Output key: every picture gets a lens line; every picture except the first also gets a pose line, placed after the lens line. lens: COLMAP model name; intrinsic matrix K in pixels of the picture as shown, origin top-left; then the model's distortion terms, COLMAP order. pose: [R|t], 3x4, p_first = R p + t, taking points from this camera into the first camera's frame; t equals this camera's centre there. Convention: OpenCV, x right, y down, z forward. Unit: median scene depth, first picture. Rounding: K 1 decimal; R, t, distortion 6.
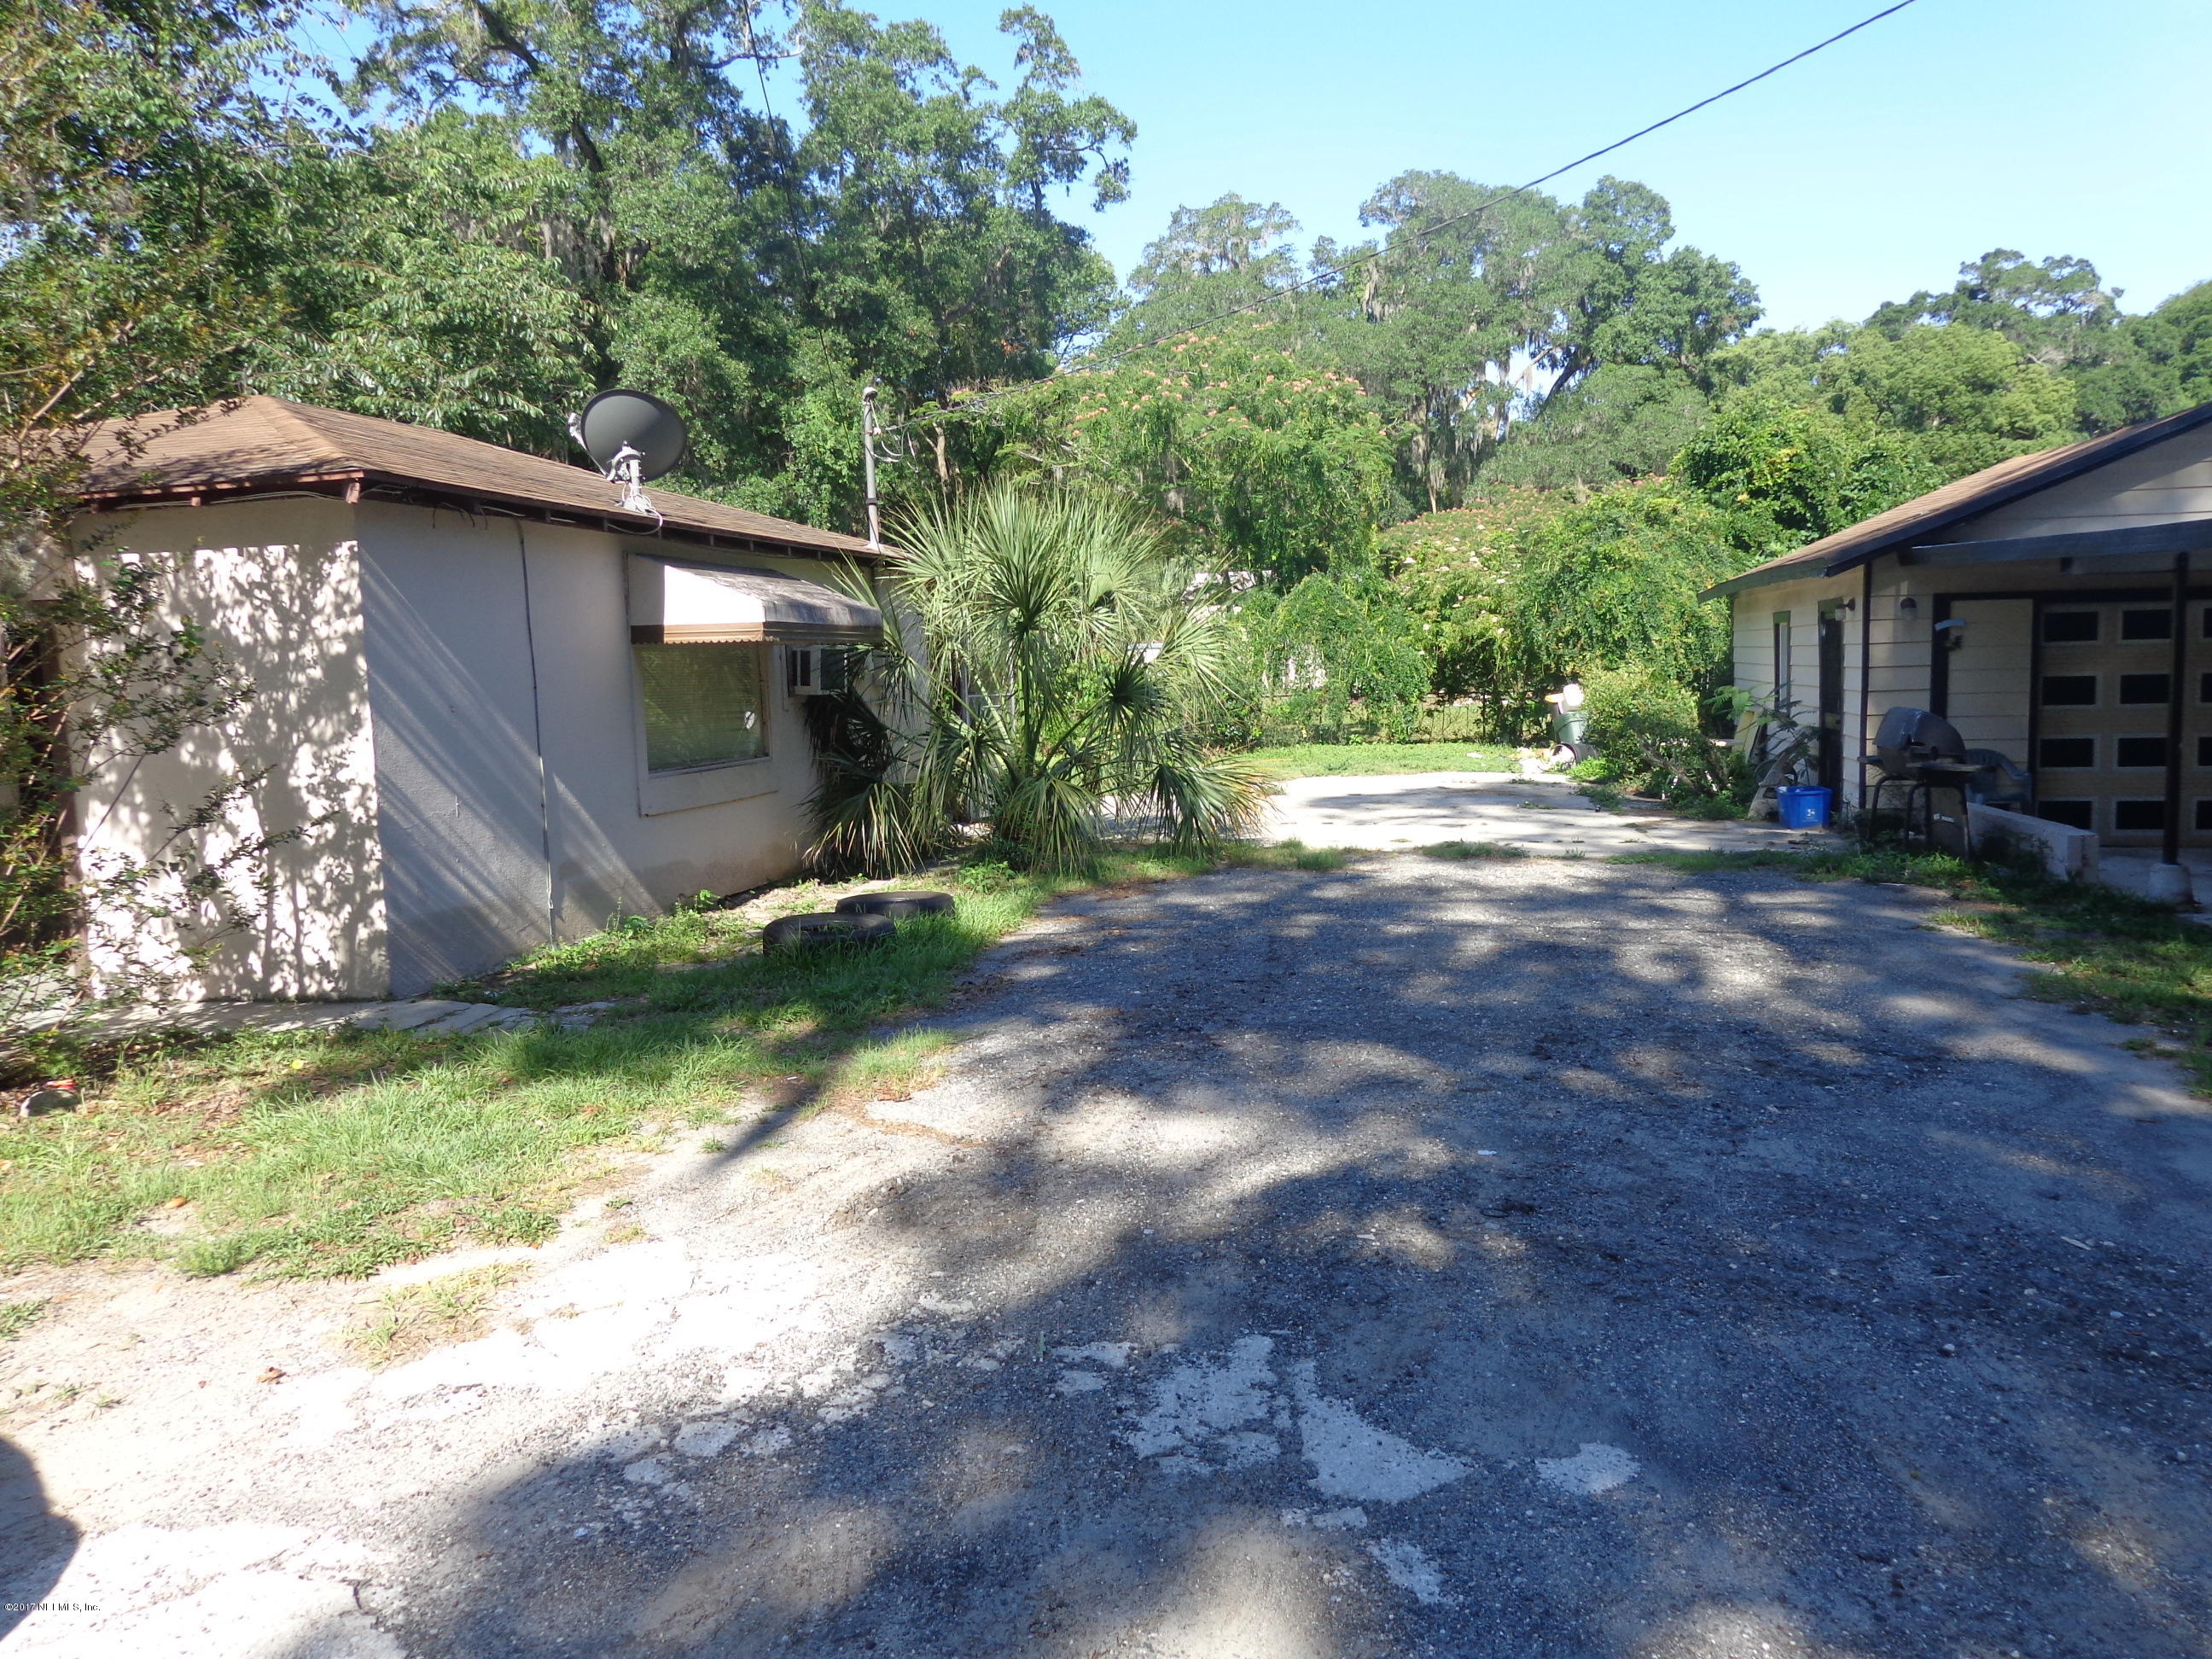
lens RADIAL K [[1560.1, 0, 1106.7], [0, 1560.1, 830.5], [0, 0, 1]] dist [-0.001119, 0.009679]
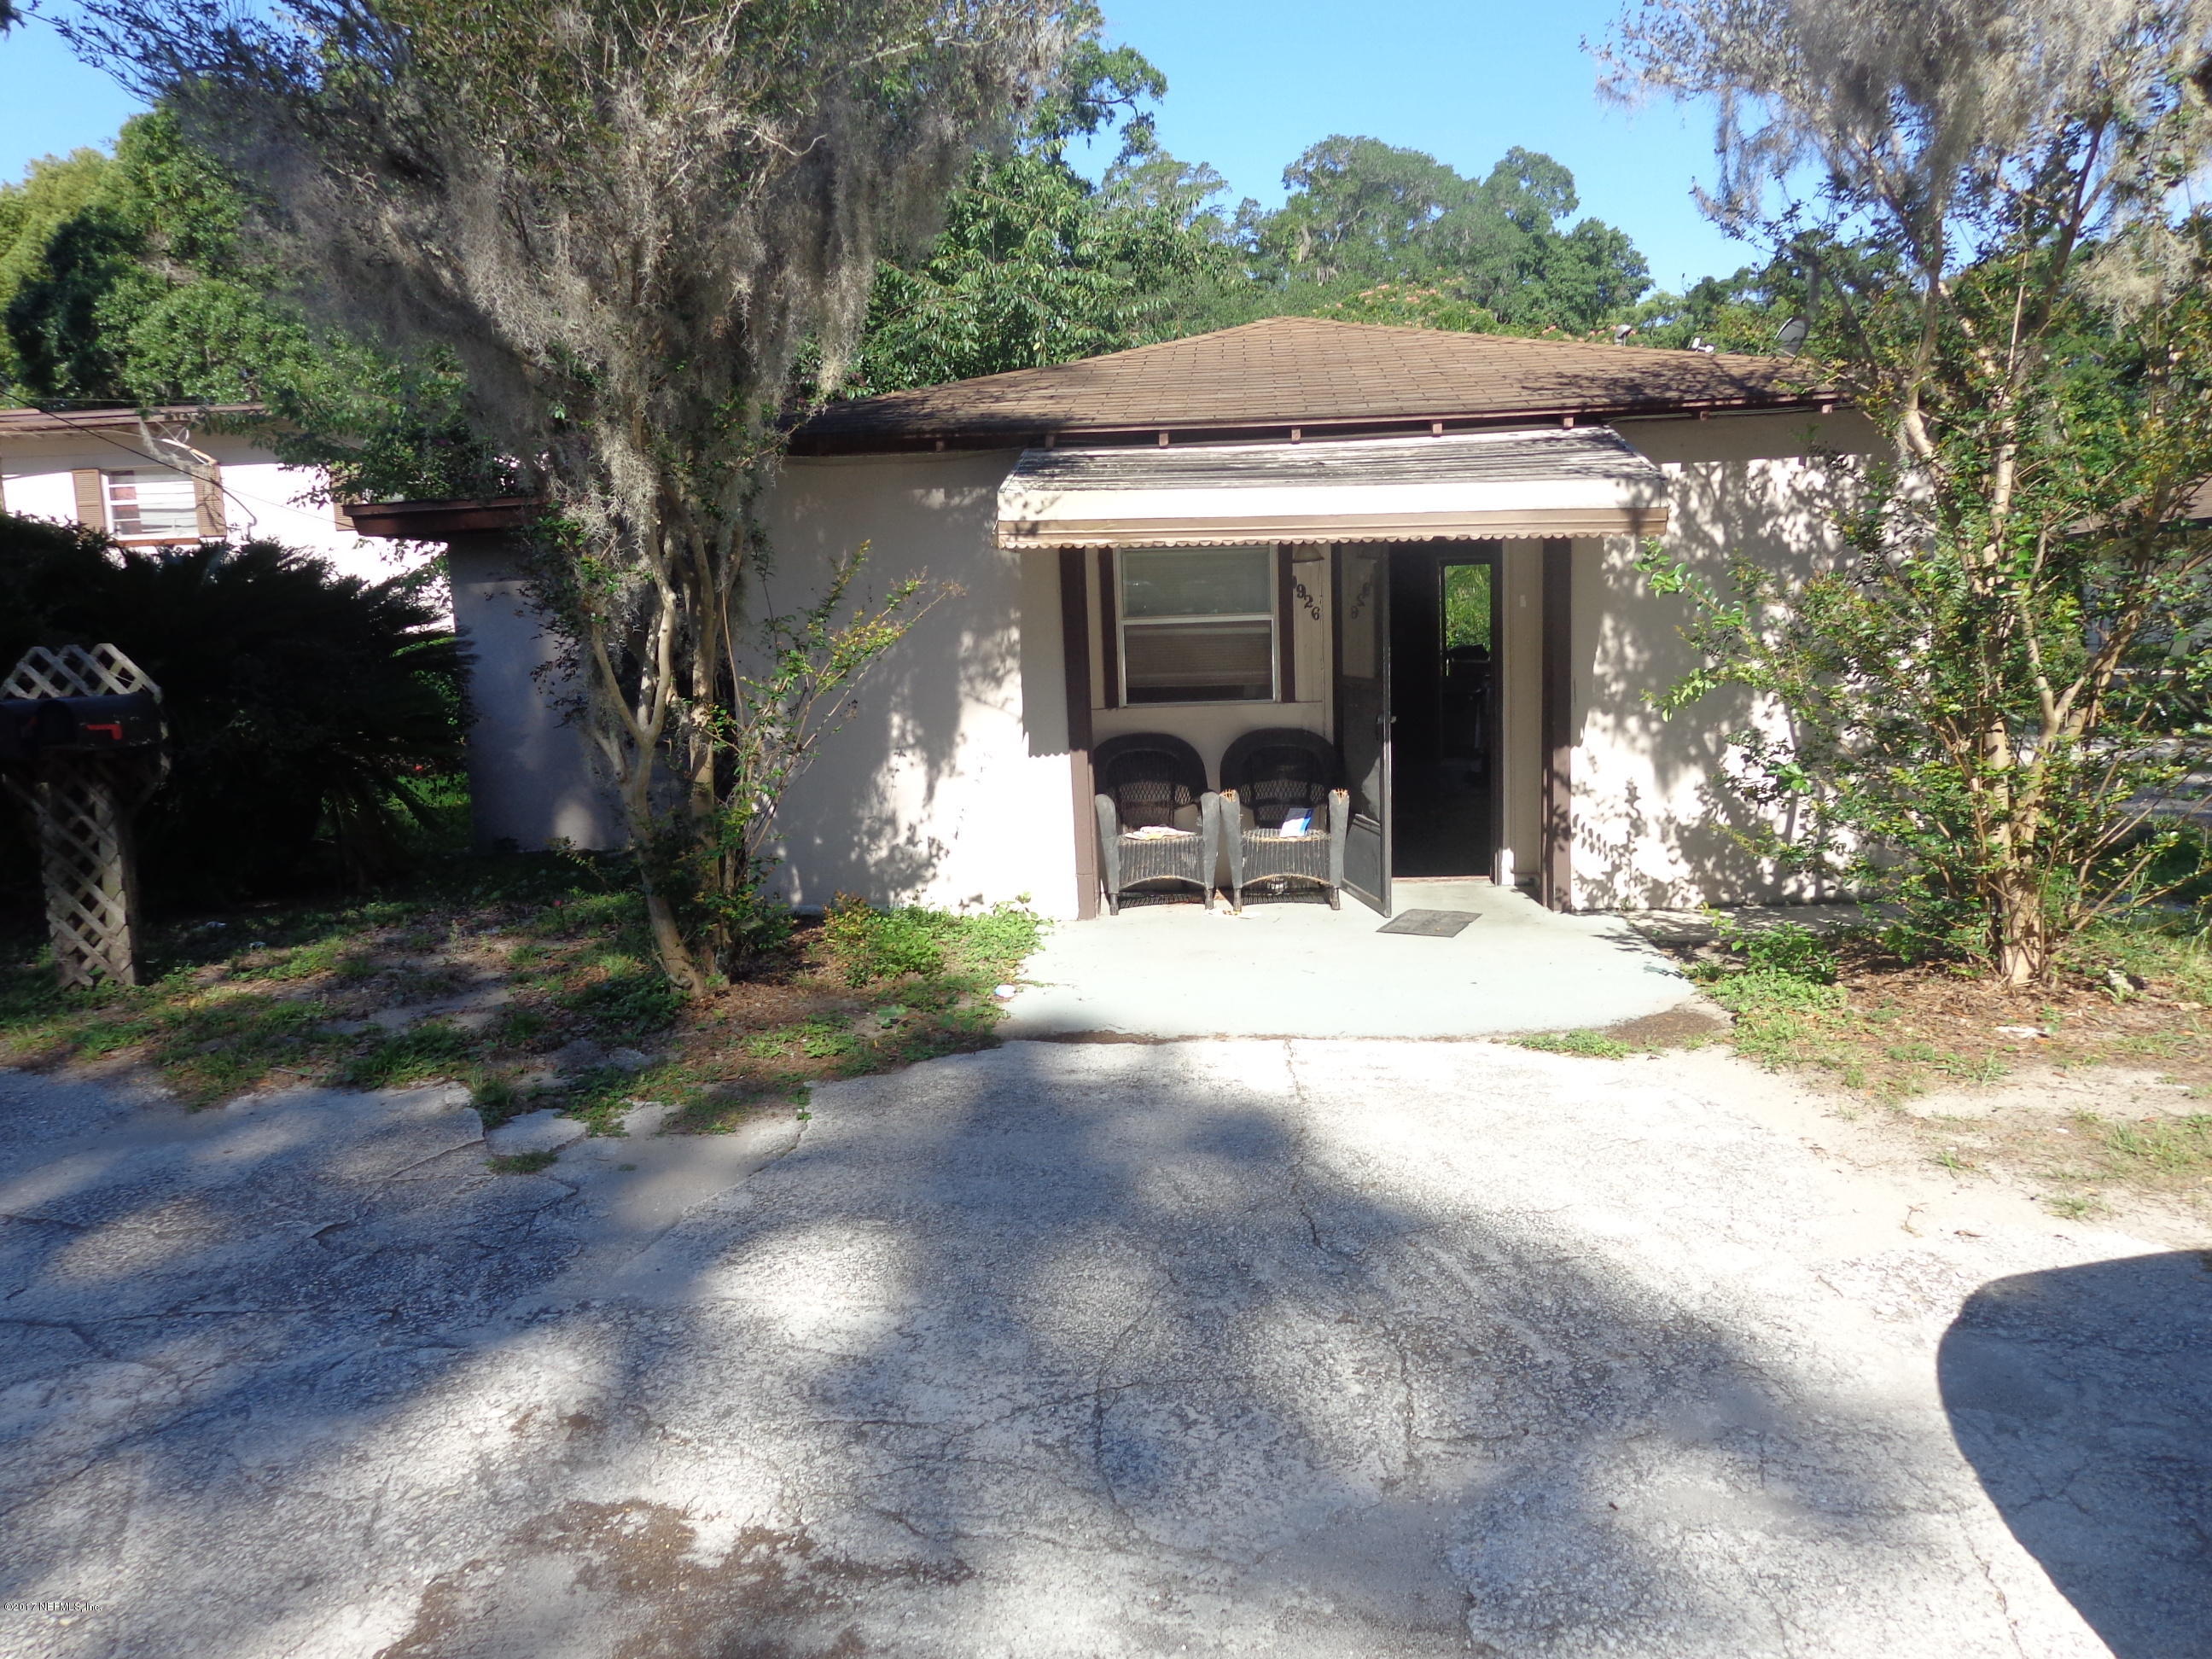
lens RADIAL K [[1560.1, 0, 1105.8], [0, 1560.1, 828.7], [0, 0, 1]] dist [-0.001119, 0.009679]
pose [[0.990934, -0.023872, 0.132209, -1.098384], [0.021068, 0.999523, 0.022566, 0.027451], [-0.132684, -0.019576, 0.990965, 0.047906]]
